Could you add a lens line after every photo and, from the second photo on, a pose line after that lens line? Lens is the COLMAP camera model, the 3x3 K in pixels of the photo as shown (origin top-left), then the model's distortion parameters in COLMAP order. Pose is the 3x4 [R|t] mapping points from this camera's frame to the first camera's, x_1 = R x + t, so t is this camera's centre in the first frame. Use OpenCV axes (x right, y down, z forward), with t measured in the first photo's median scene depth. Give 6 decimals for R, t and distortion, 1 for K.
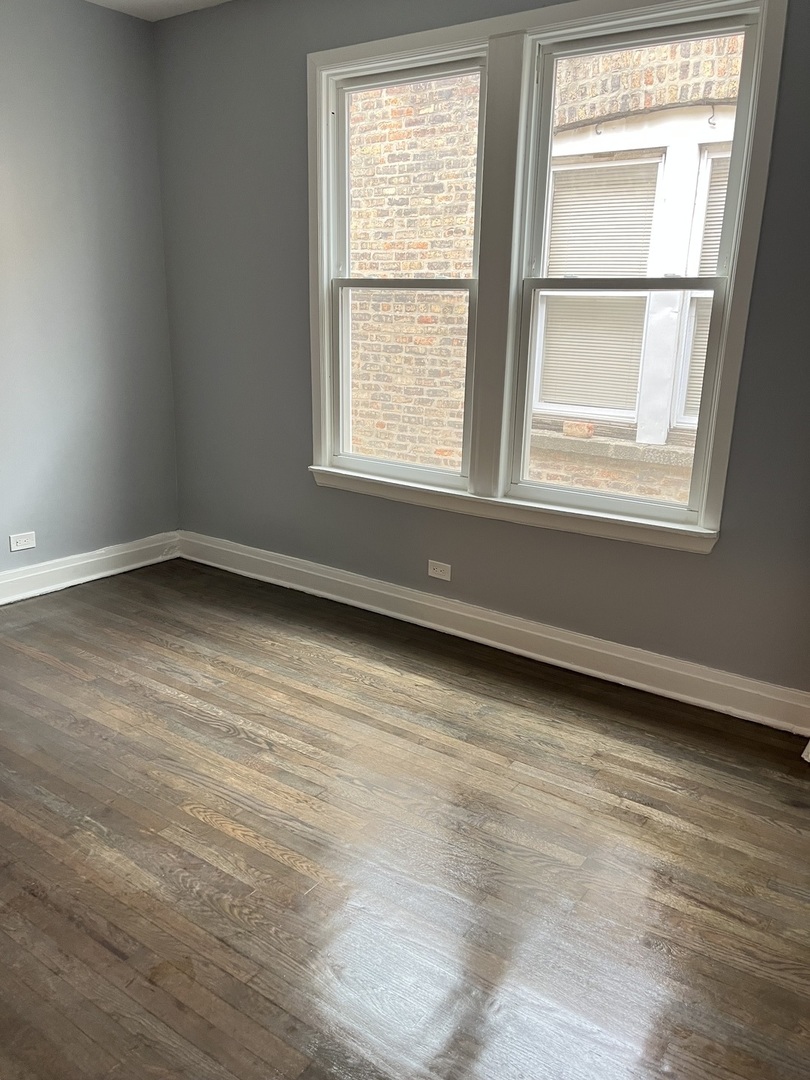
lens RADIAL K [[844.3, 0, 383.7], [0, 844.3, 535.7], [0, 0, 1]] dist [0.083949, -0.109561]
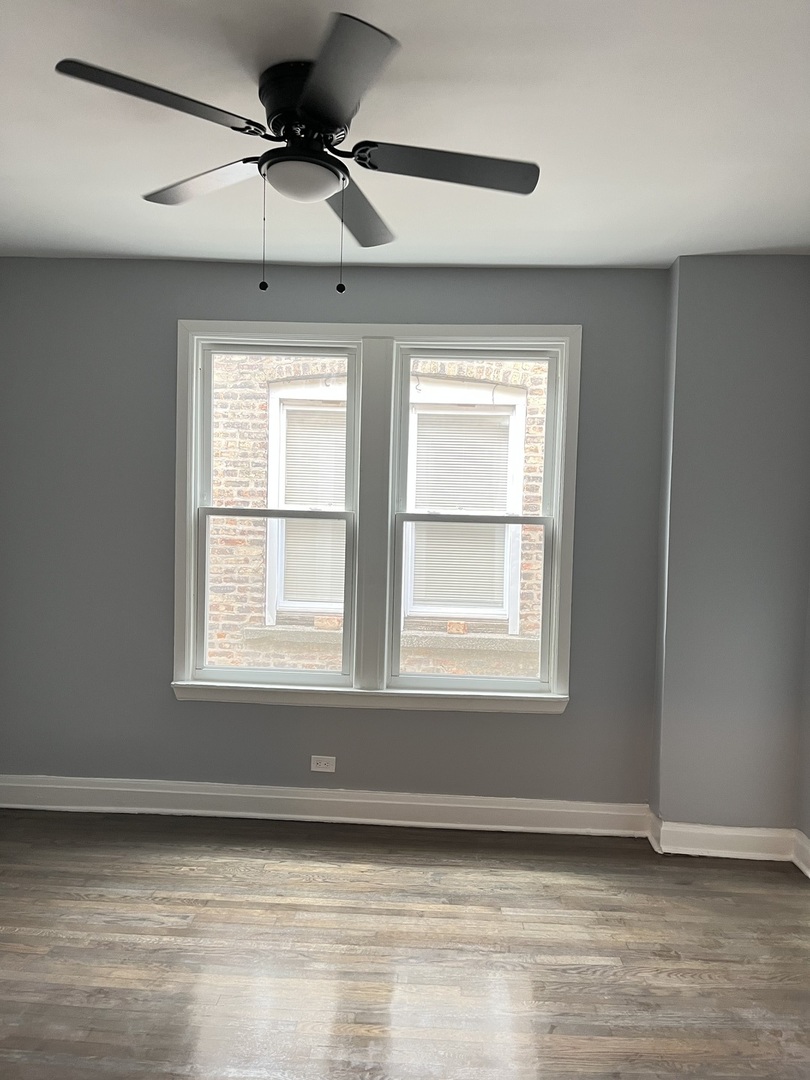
lens RADIAL K [[844.3, 0, 411.5], [0, 844.3, 540.3], [0, 0, 1]] dist [0.083949, -0.109561]
pose [[0.837512, -0.024534, 0.545867, -0.478741], [0.135796, 0.976995, -0.164439, -0.050116], [-0.529275, 0.211847, 0.821577, -0.032991]]
